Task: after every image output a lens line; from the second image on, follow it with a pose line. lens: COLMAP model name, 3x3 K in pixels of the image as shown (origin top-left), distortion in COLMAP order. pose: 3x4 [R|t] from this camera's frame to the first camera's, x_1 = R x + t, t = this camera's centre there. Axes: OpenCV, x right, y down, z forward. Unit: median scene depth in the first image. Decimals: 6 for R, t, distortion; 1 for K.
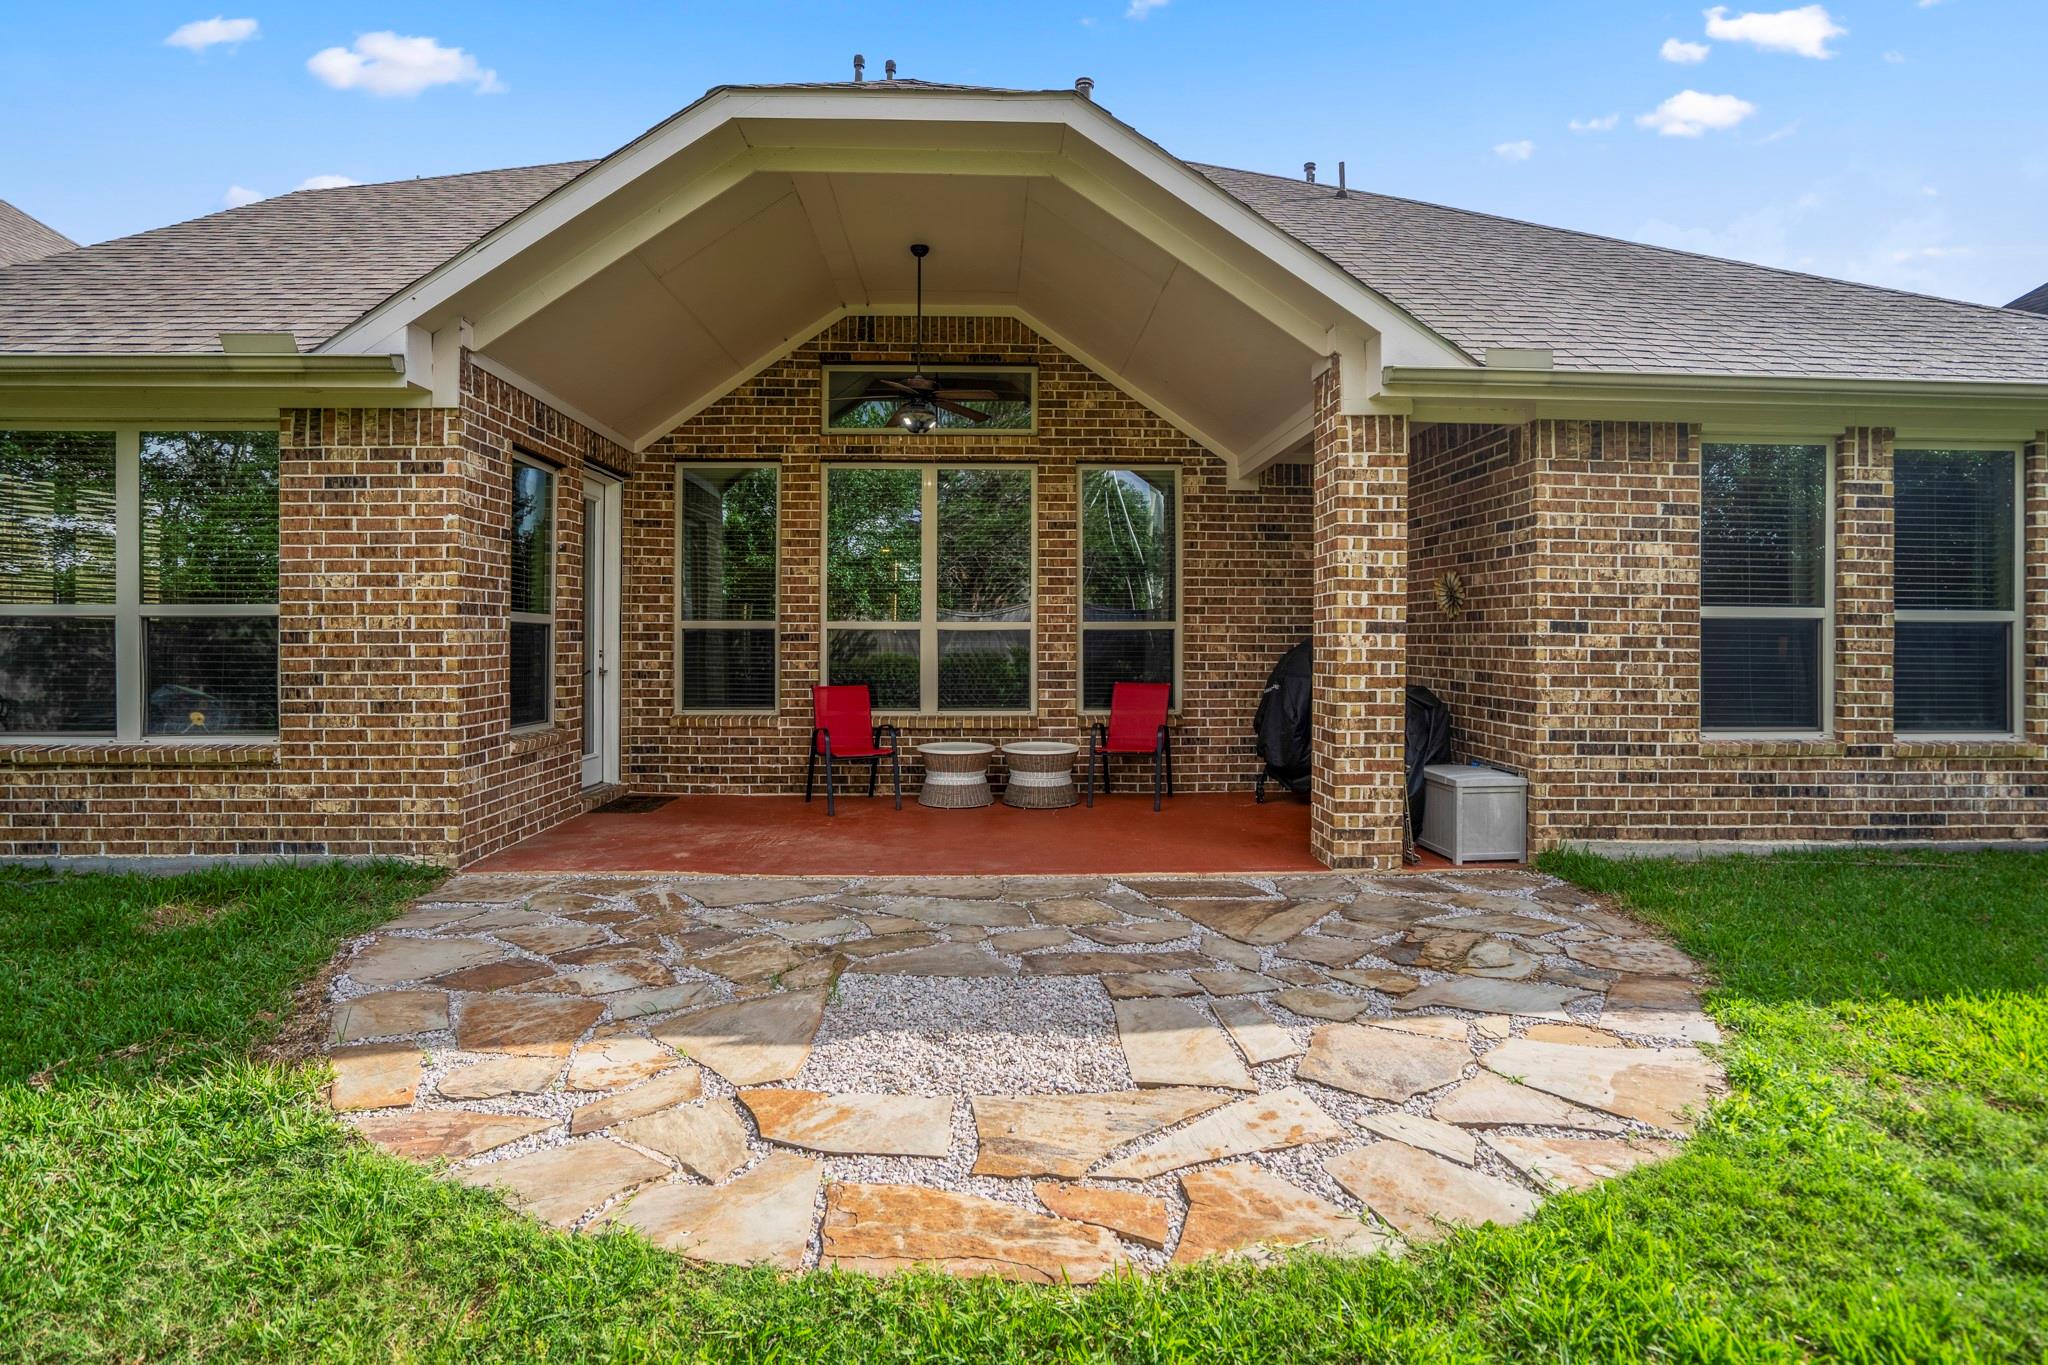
lens RADIAL K [[991.9, 0, 1025.0], [0, 991.9, 635.4], [0, 0, 1]] dist [-0.049532, 0.025015]
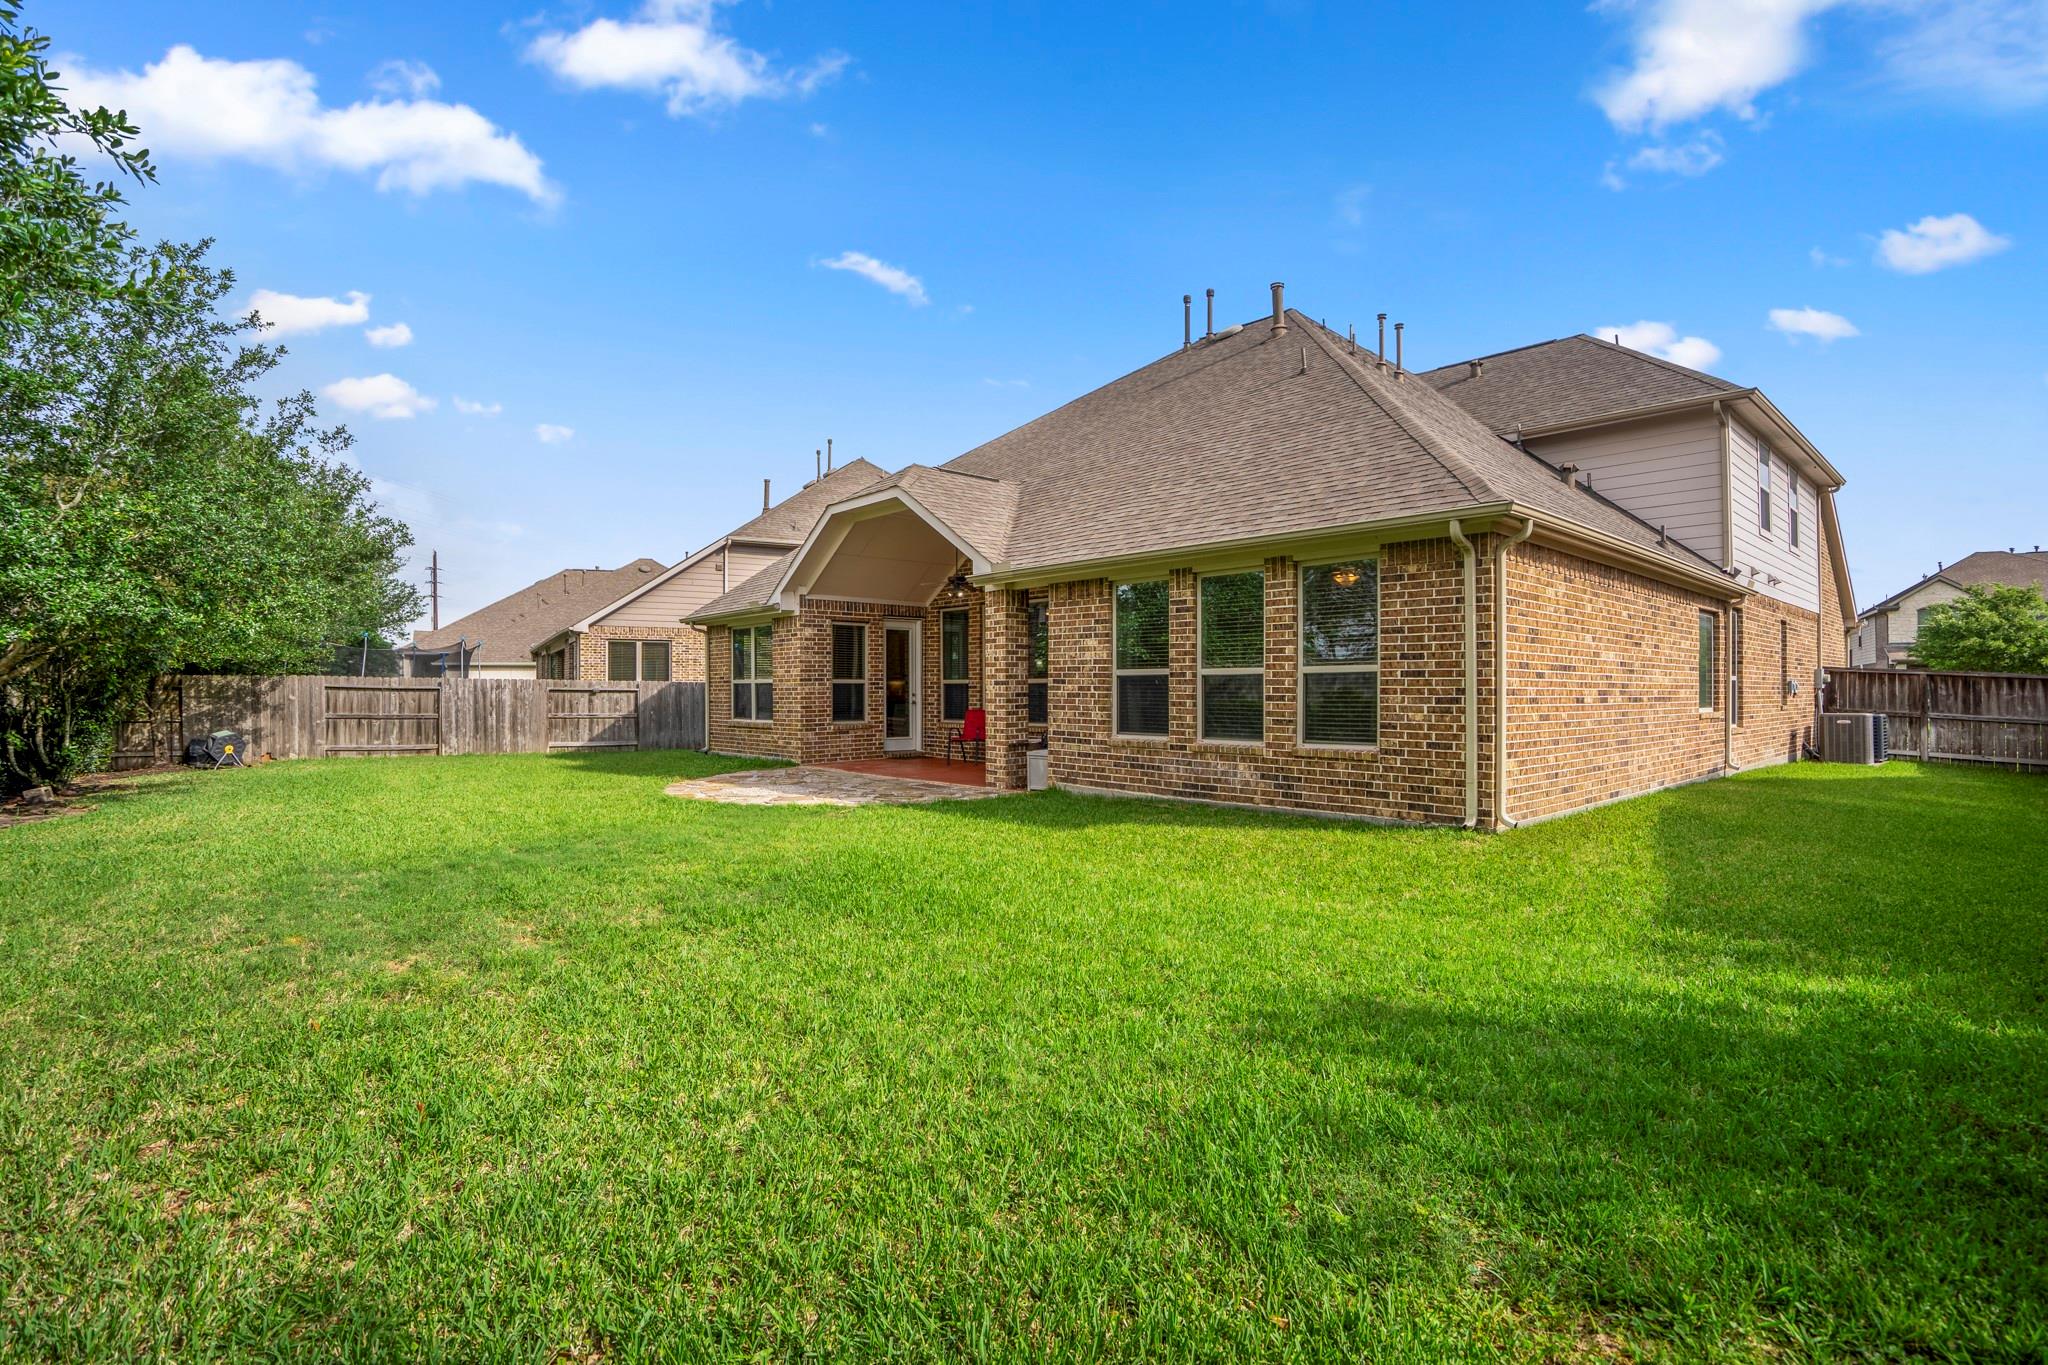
lens RADIAL K [[980.7, 0, 1024.0], [0, 980.7, 682.5], [0, 0, 1]] dist [-0.000327, 0.000105]
pose [[0.638162, -0.008253, -0.769858, 2.127417], [0.006846, 0.999964, -0.005045, 0.004114], [0.769871, -0.002051, 0.638196, -0.403177]]
